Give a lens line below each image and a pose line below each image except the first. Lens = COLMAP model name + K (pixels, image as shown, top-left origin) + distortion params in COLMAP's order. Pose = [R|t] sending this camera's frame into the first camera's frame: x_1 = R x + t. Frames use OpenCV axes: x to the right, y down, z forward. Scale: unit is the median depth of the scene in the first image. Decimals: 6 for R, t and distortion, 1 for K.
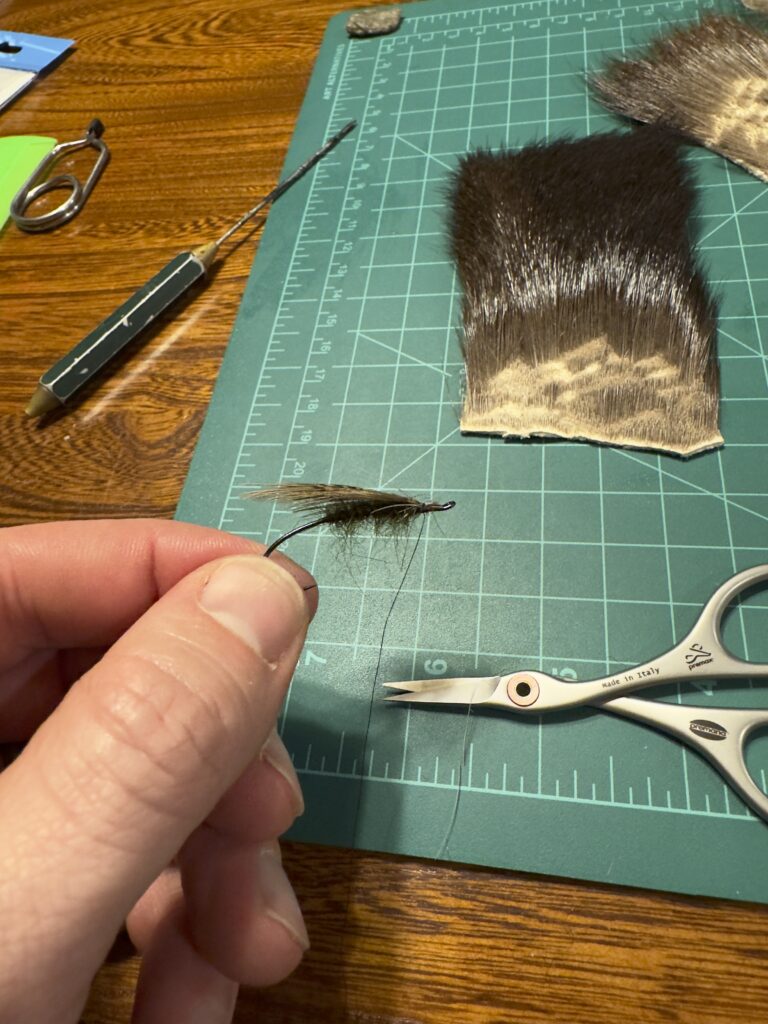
lens RADIAL K [[740.6, 0, 381.9], [0, 740.6, 462.0], [0, 0, 1]] dist [-0.003545, -0.002570]
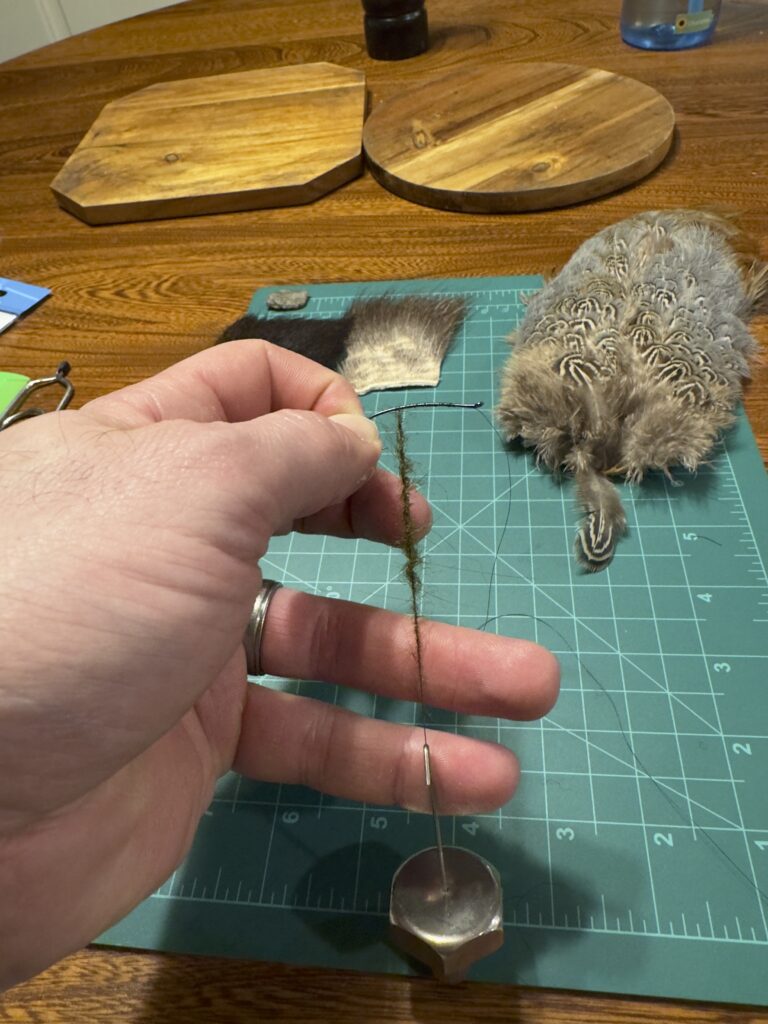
lens RADIAL K [[731.6, 0, 384.0], [0, 731.6, 471.4], [0, 0, 1]] dist [-0.005381, 0.000798]
pose [[0.996221, 0.024673, 0.083277, 0.065905], [-0.009824, 0.984659, -0.174215, -0.071860], [-0.086298, 0.172738, 0.981180, -0.270980]]
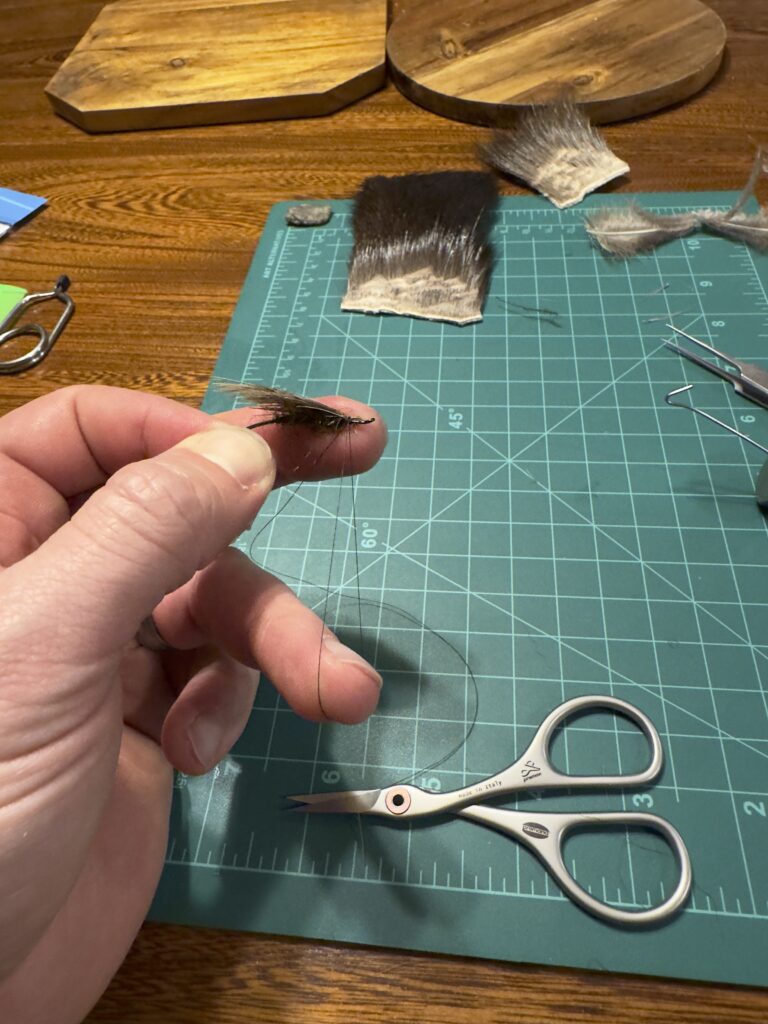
lens RADIAL K [[734.3, 0, 384.2], [0, 734.3, 453.6], [0, 0, 1]] dist [-0.005744, 0.001512]
pose [[0.993905, 0.042938, 0.101538, 0.007592], [-0.029478, 0.991007, -0.130523, -0.058081], [-0.106229, 0.126735, 0.986232, -0.165163]]
